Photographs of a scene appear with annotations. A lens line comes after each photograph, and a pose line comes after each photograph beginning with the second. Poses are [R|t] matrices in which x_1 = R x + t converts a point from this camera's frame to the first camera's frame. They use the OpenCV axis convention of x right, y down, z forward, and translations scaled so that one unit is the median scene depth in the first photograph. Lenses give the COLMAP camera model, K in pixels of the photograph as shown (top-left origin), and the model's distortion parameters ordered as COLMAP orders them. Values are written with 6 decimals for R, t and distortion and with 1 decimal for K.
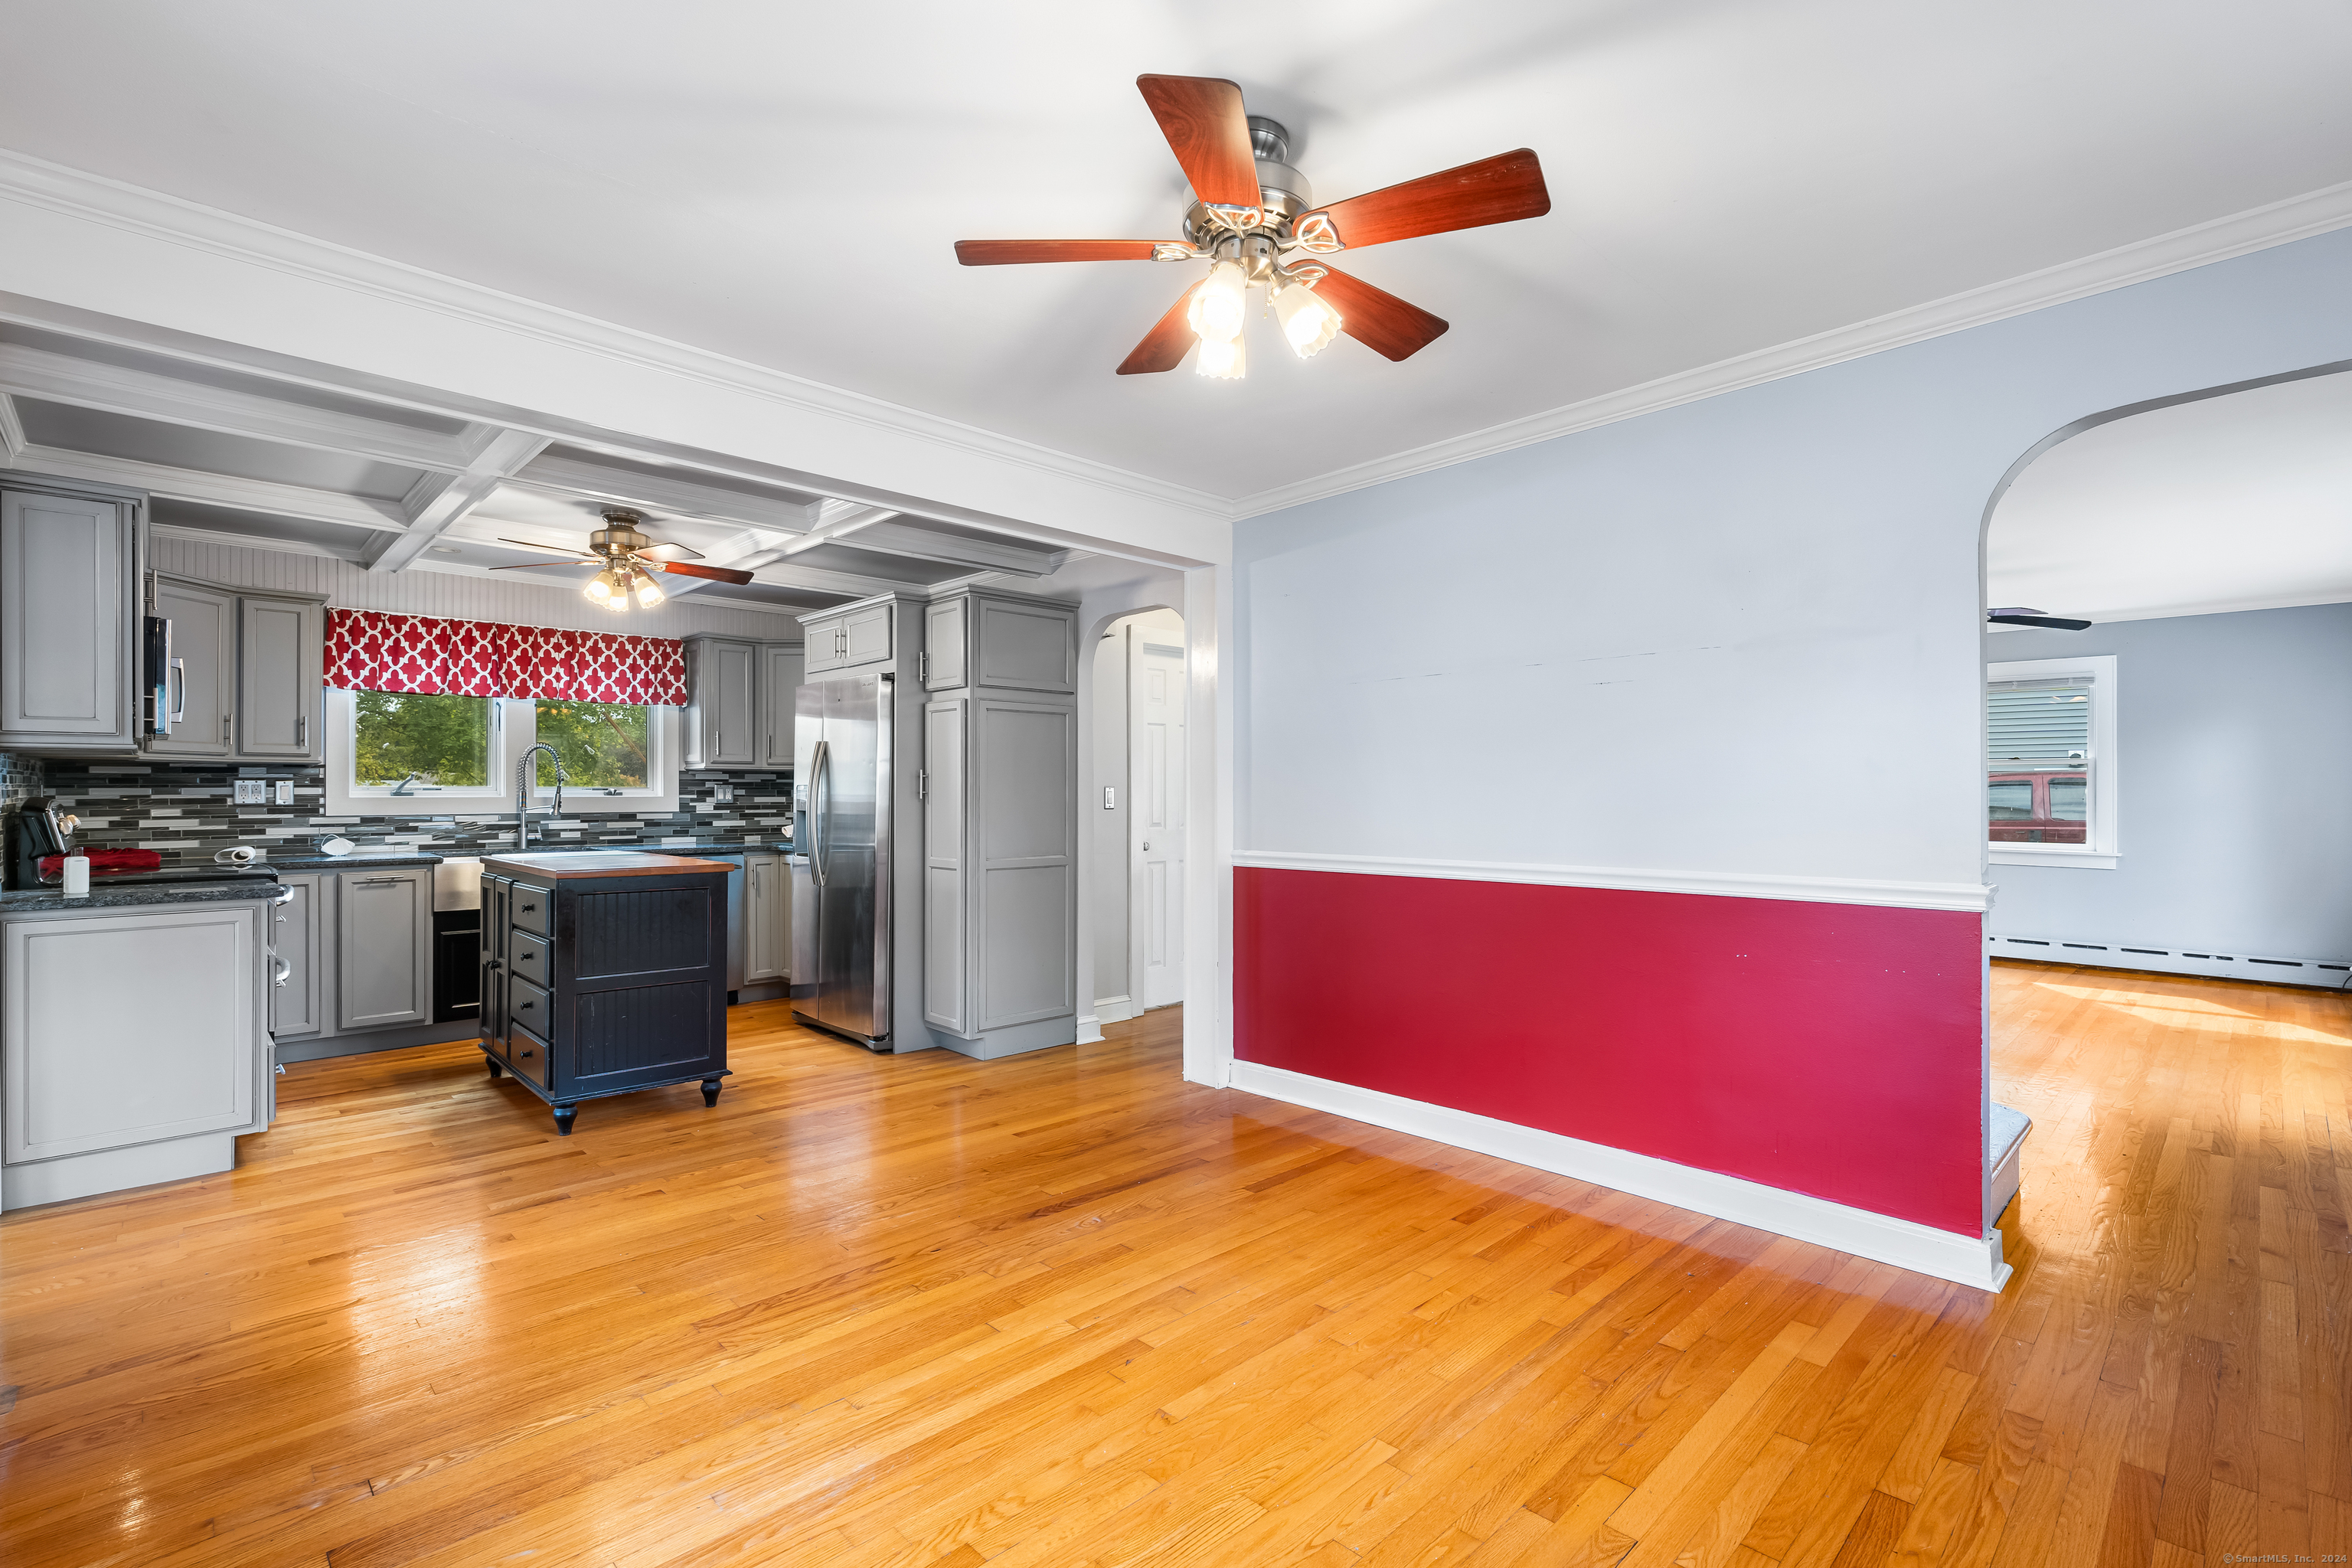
lens RADIAL K [[1055.3, 0, 1176.0], [0, 1055.3, 785.1], [0, 0, 1]] dist [-0.001771, -0.000340]
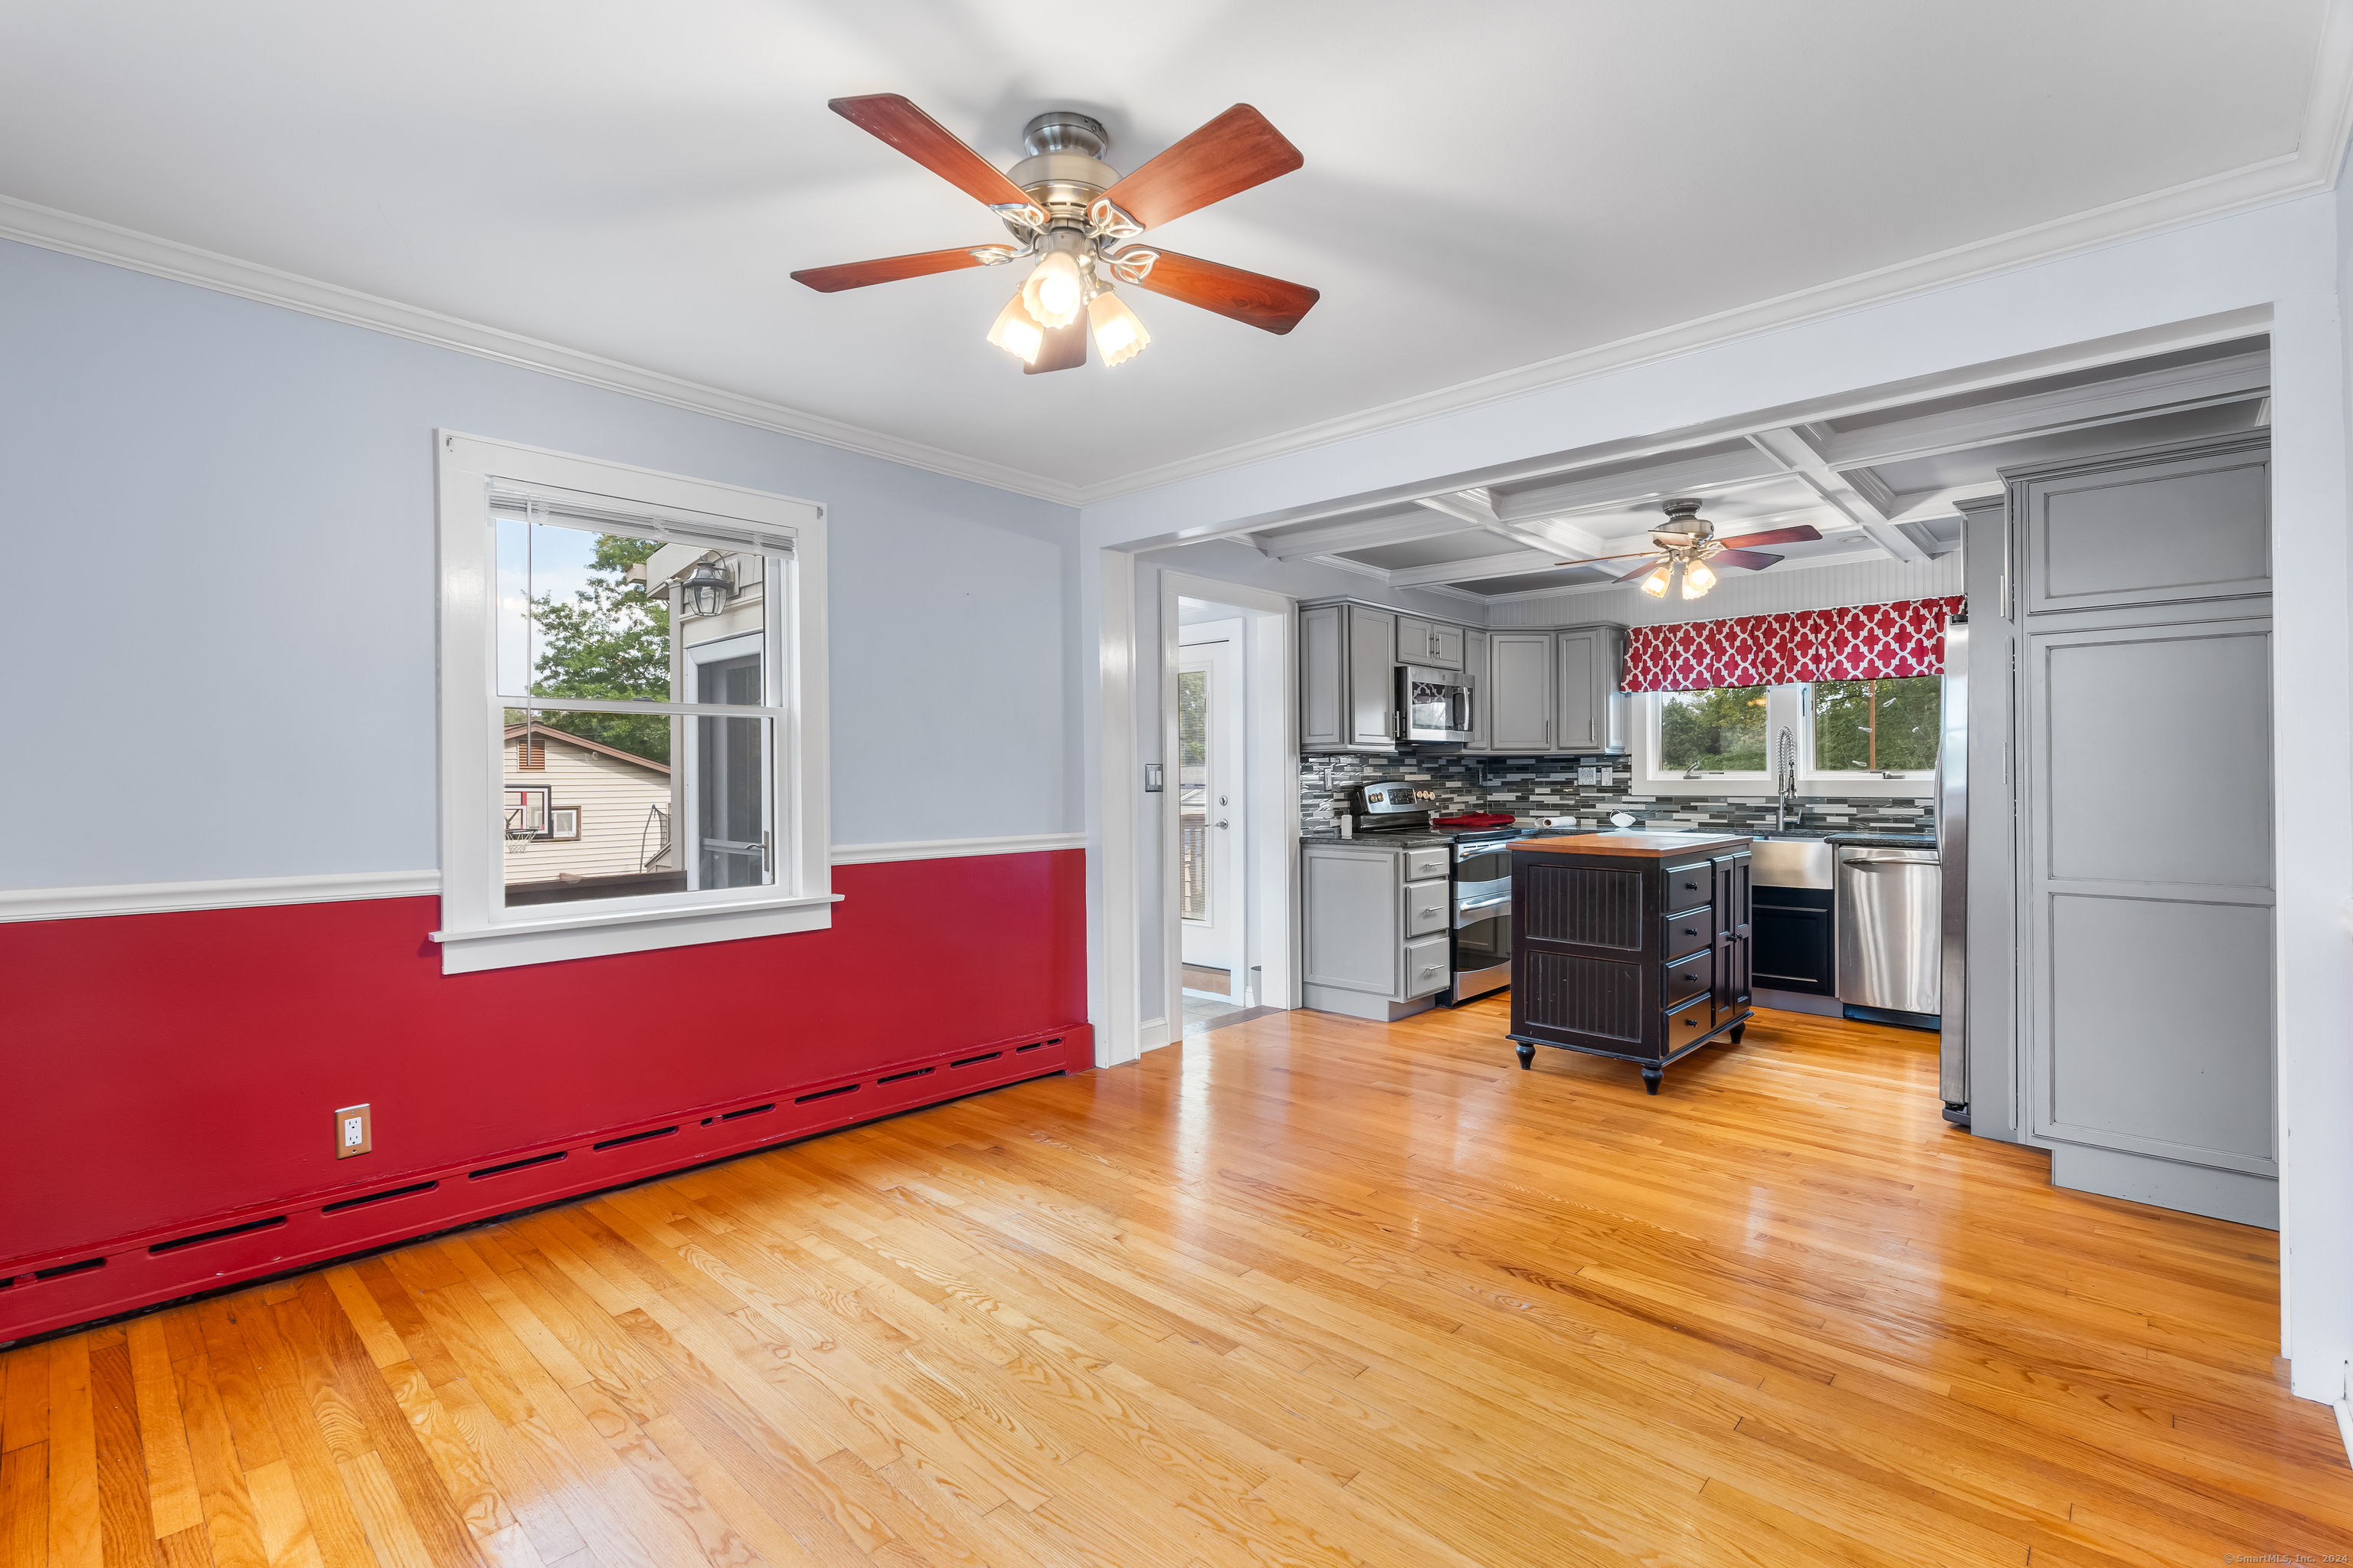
lens RADIAL K [[1055.8, 0, 1181.3], [0, 1055.8, 773.2], [0, 0, 1]] dist [-0.001771, -0.000340]
pose [[0.062263, -0.003988, -0.998052, 0.386660], [0.010891, 0.999935, -0.003316, 0.001505], [0.998000, -0.010663, 0.062303, 0.371738]]
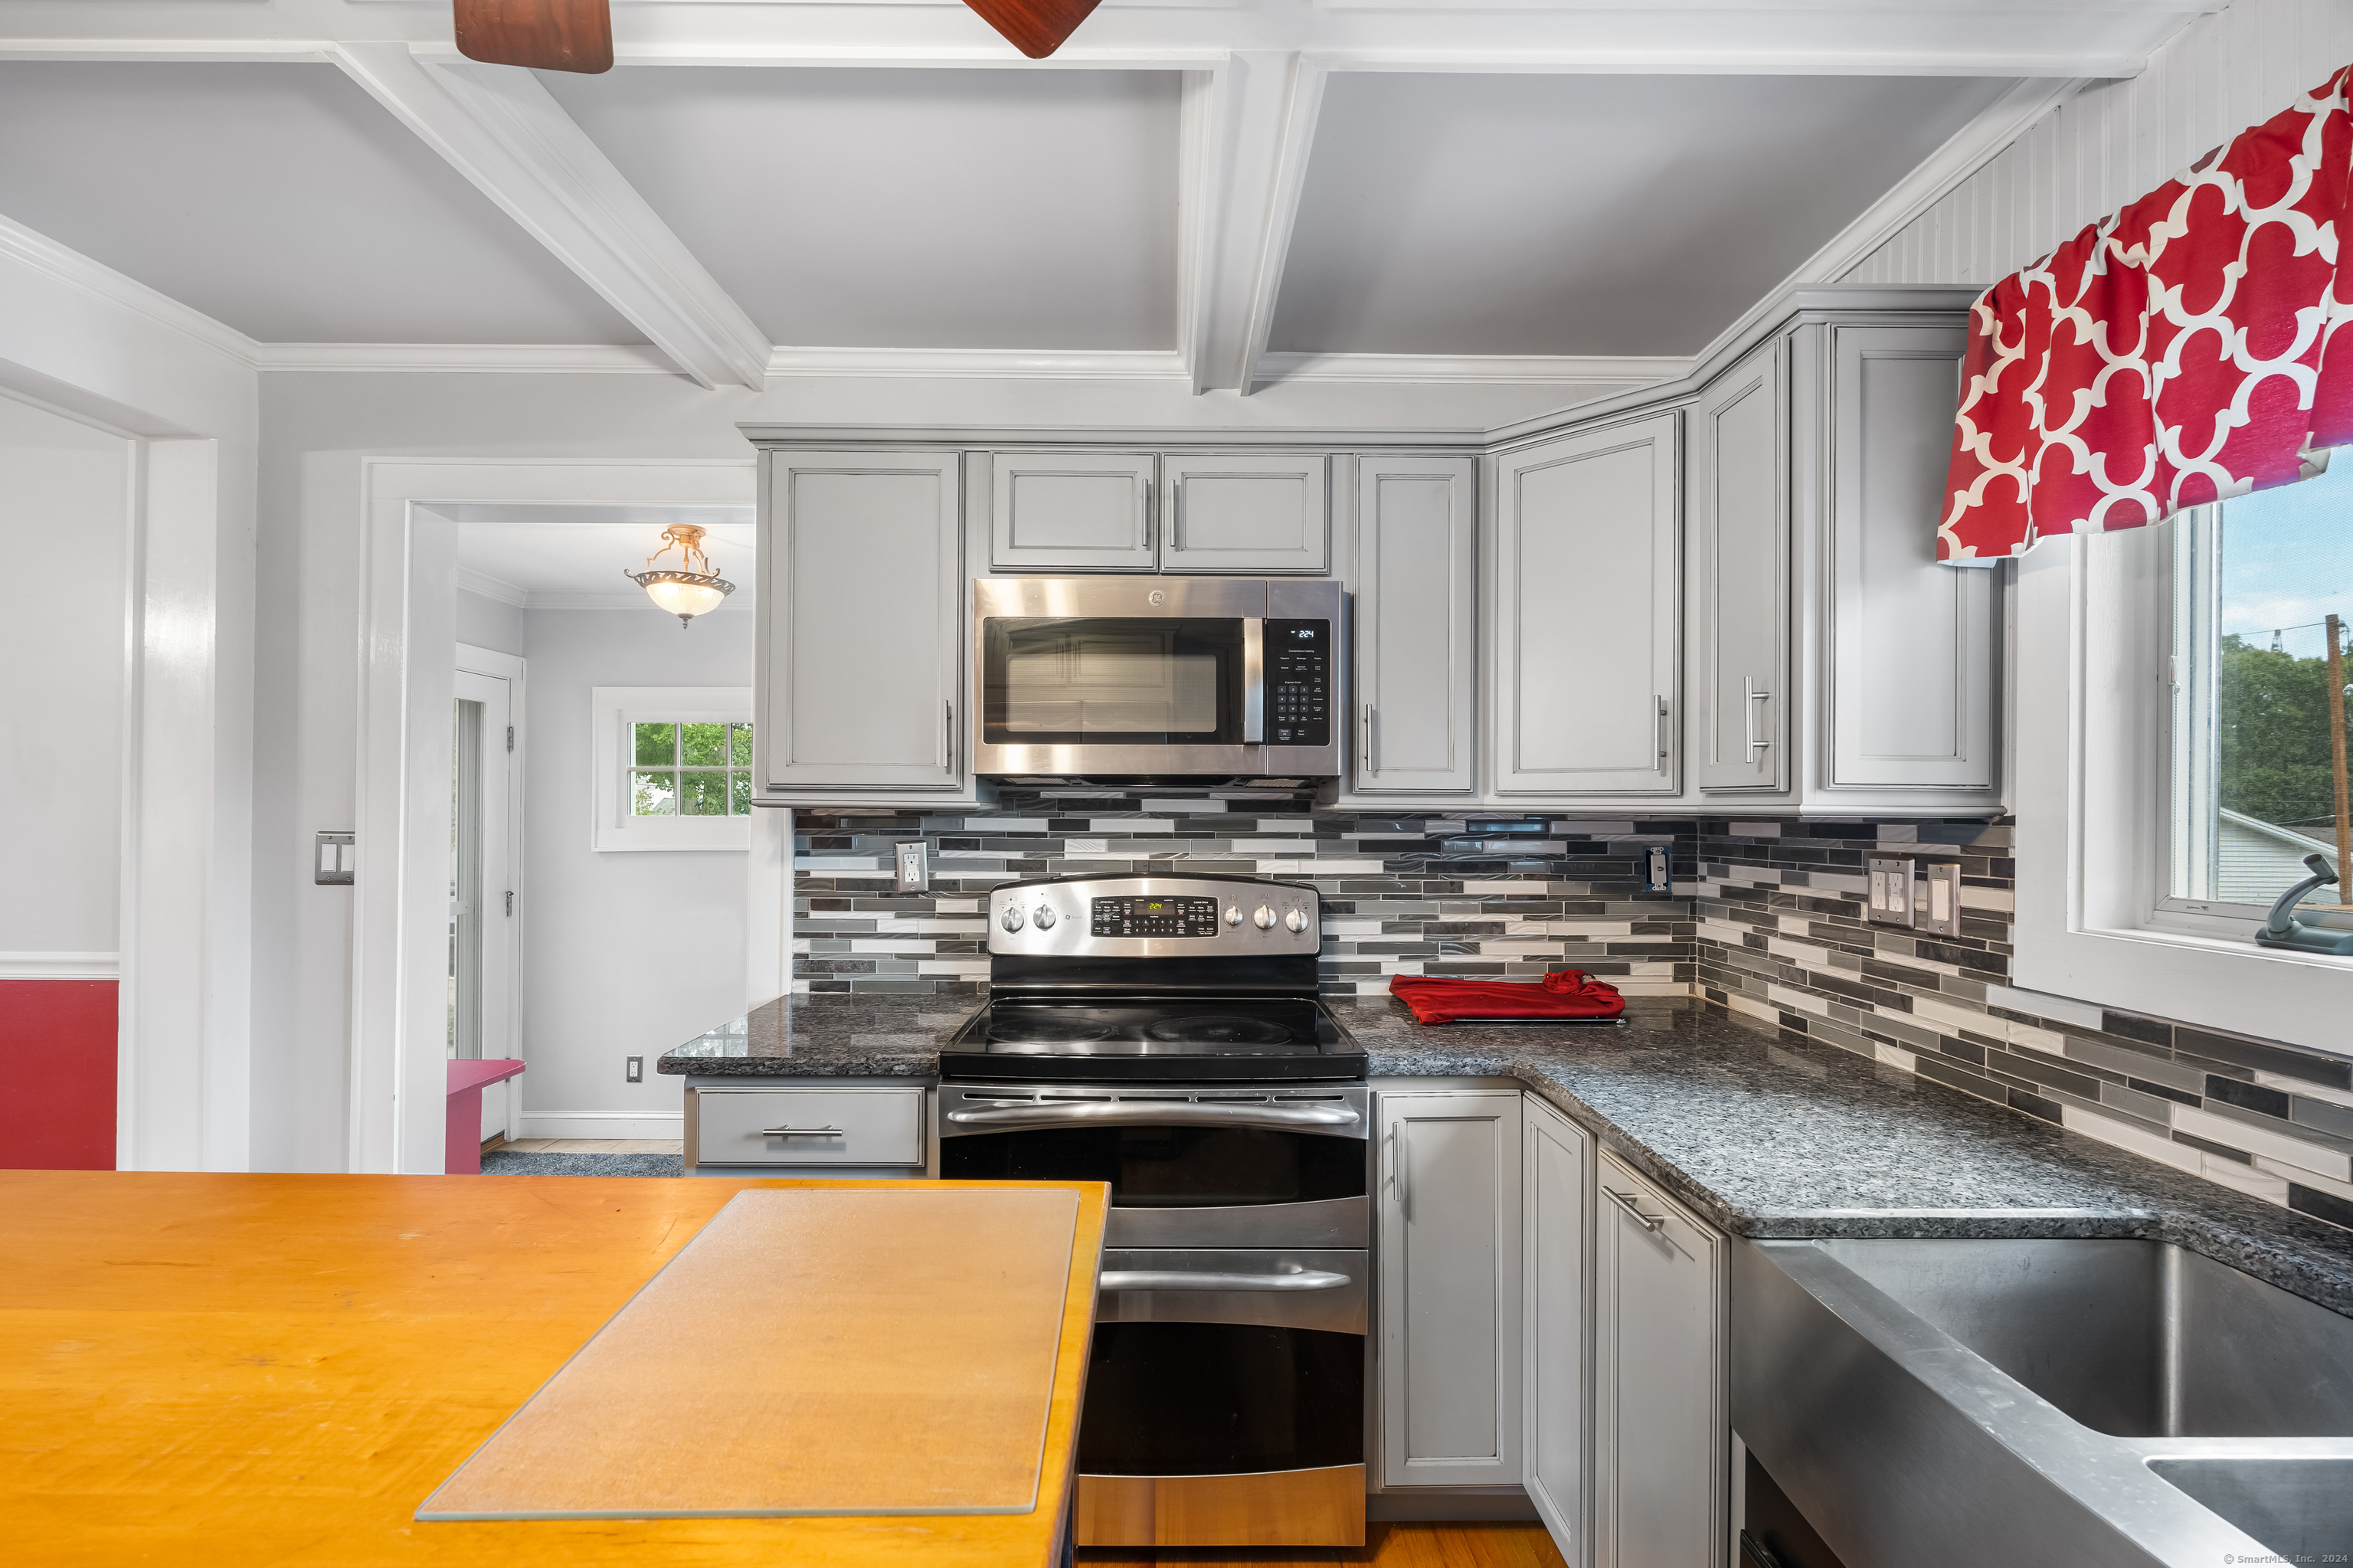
lens RADIAL K [[1055.8, 0, 1172.1], [0, 1055.8, 804.3], [0, 0, 1]] dist [-0.001771, -0.000340]
pose [[-0.690178, -0.007103, -0.723604, -0.402441], [-0.002706, 0.999970, -0.007236, -0.018683], [0.723634, -0.003036, -0.690177, 0.983880]]
